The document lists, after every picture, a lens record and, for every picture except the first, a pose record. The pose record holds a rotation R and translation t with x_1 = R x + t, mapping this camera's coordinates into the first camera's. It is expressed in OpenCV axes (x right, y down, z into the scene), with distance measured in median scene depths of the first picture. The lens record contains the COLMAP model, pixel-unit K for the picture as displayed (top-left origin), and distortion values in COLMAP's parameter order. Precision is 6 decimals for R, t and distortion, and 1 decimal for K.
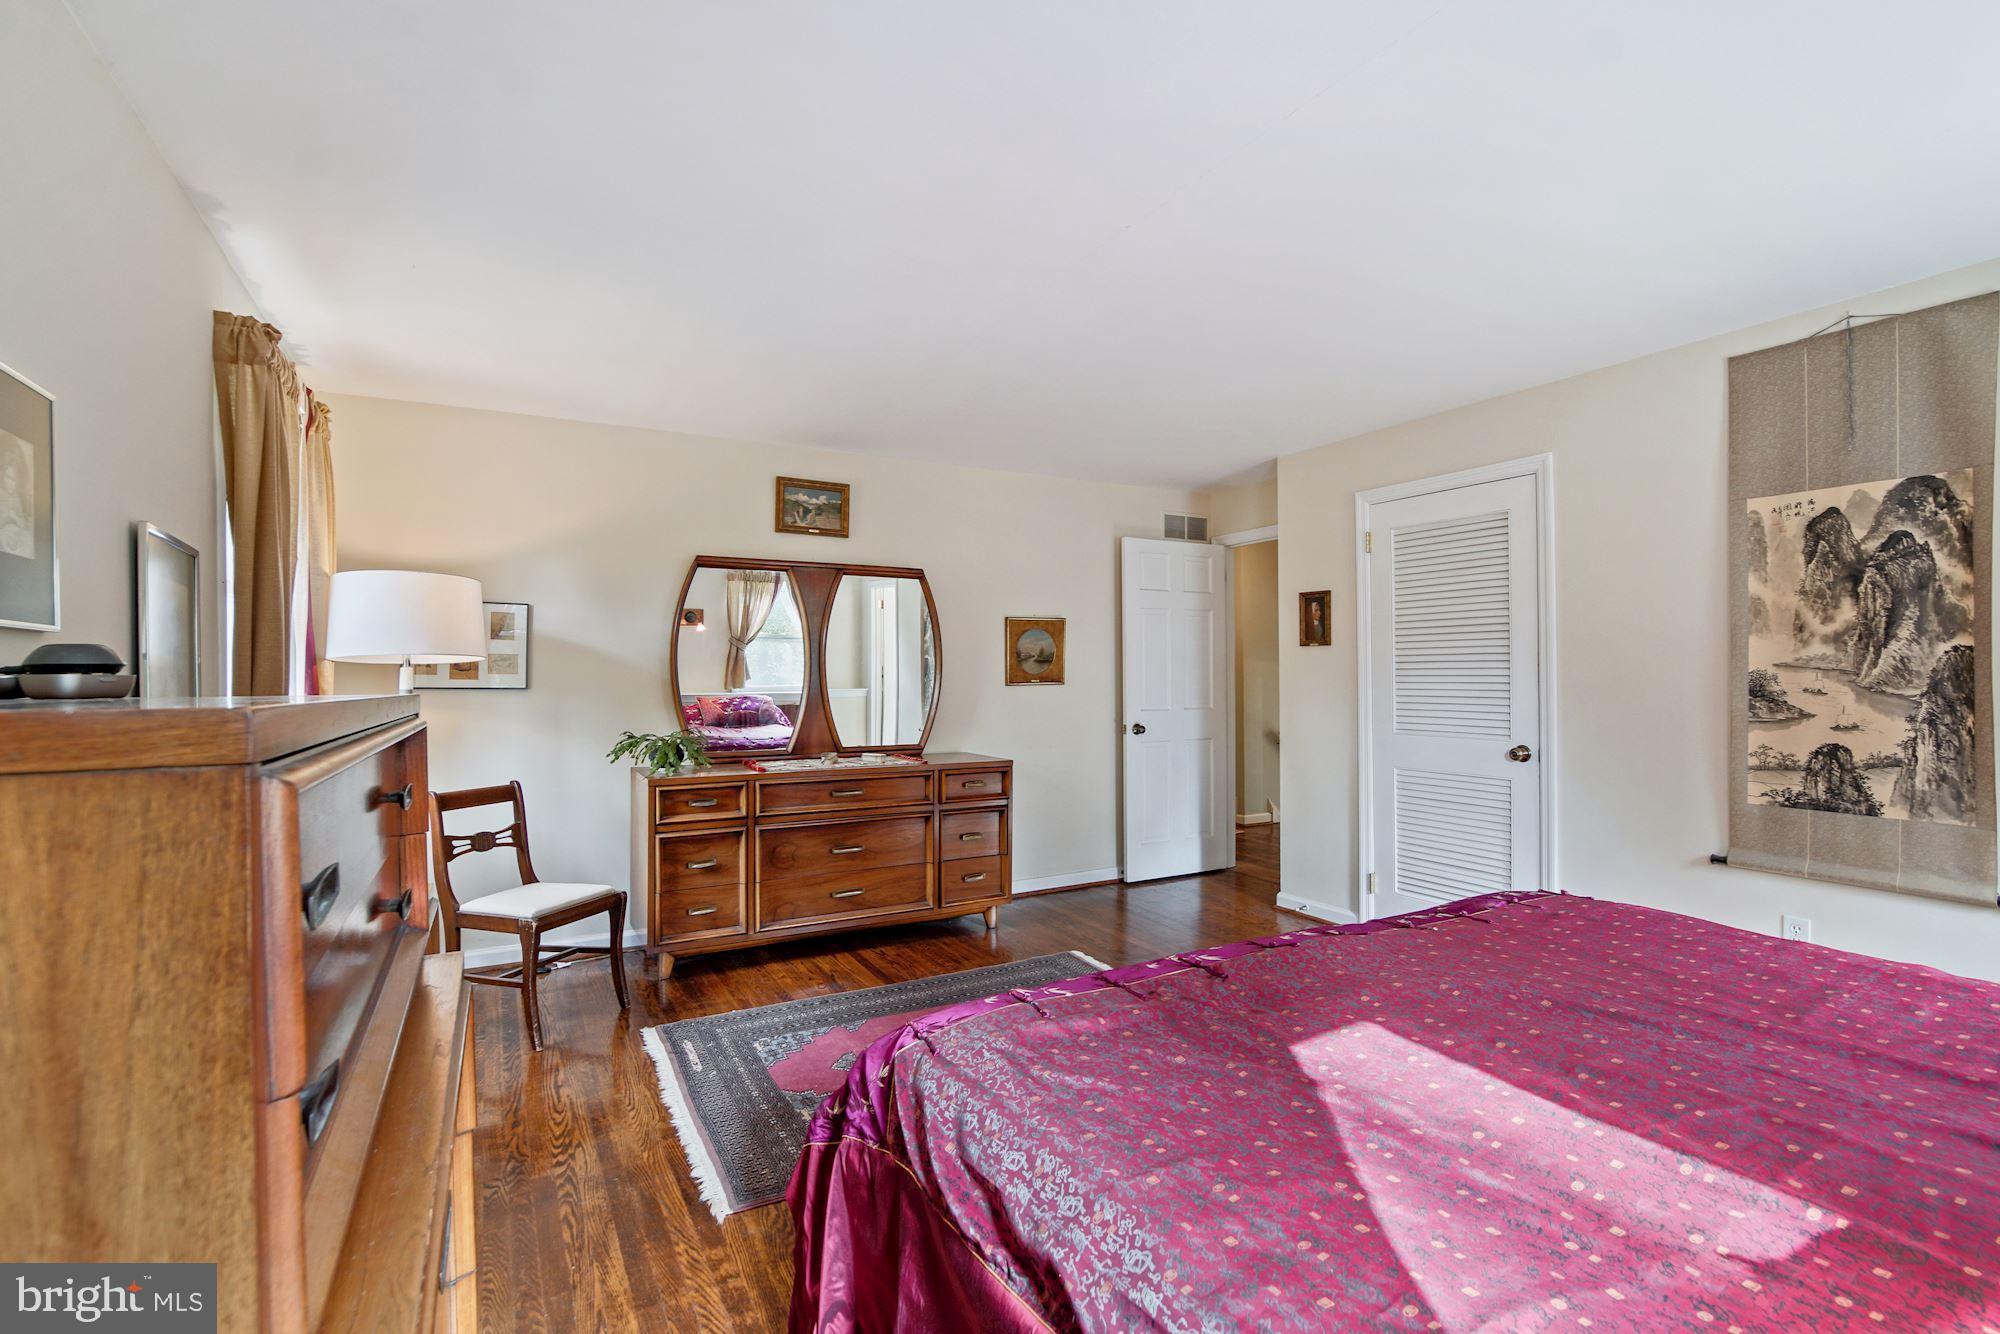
lens RADIAL K [[894.3, 0, 996.5], [0, 894.3, 674.9], [0, 0, 1]] dist [-0.023035, 0.002084]
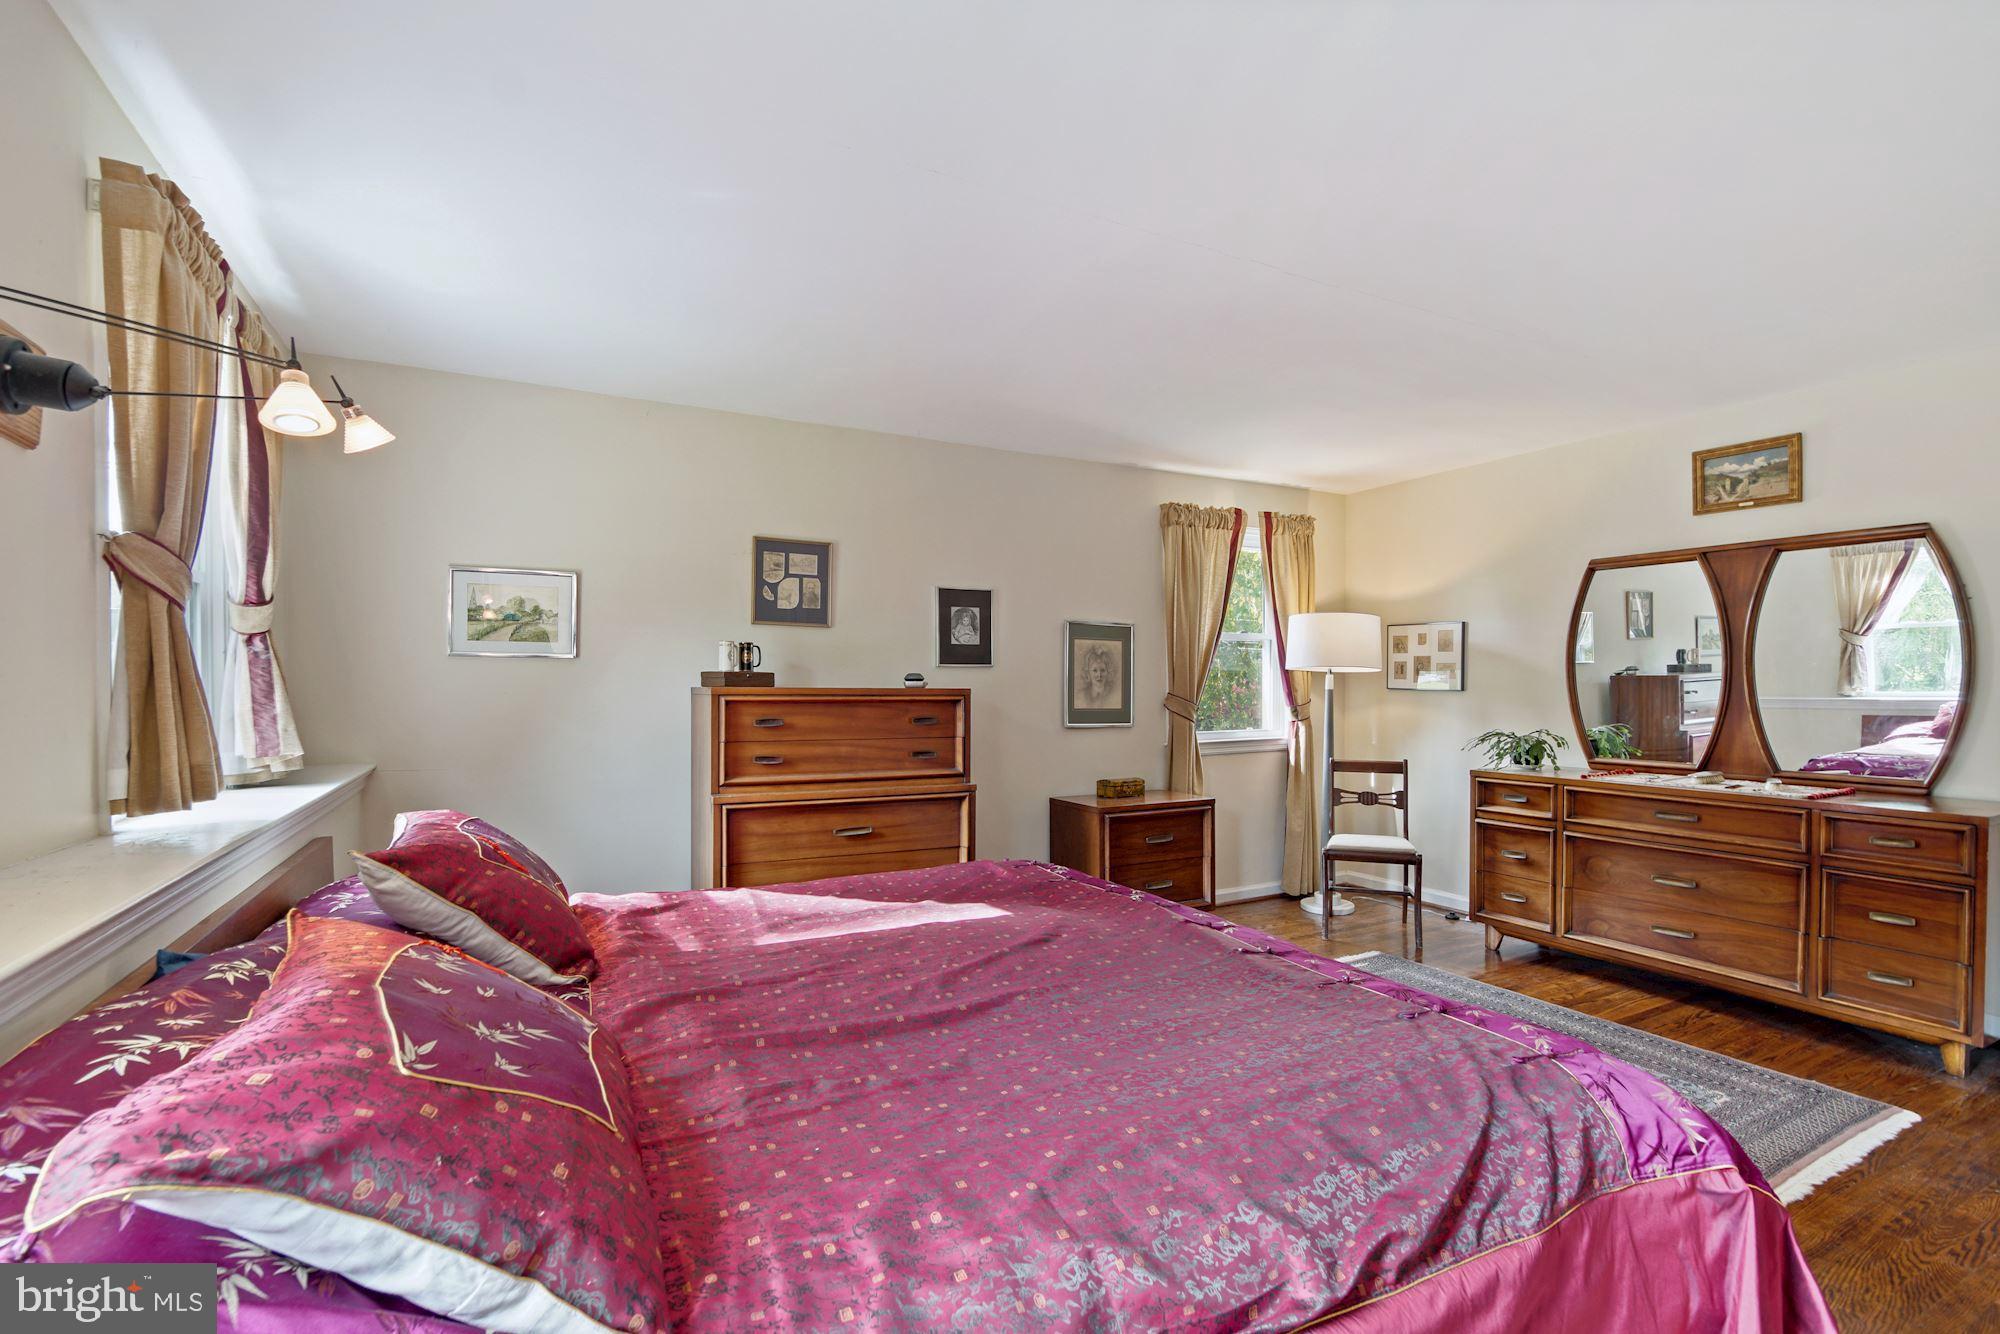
lens RADIAL K [[894.3, 0, 1000.3], [0, 894.3, 679.1], [0, 0, 1]] dist [-0.023035, 0.002084]
pose [[0.001402, 0.001816, -0.999997, 0.620006], [0.002906, 0.999994, 0.001820, -0.003066], [0.999995, -0.002908, 0.001396, 0.316614]]
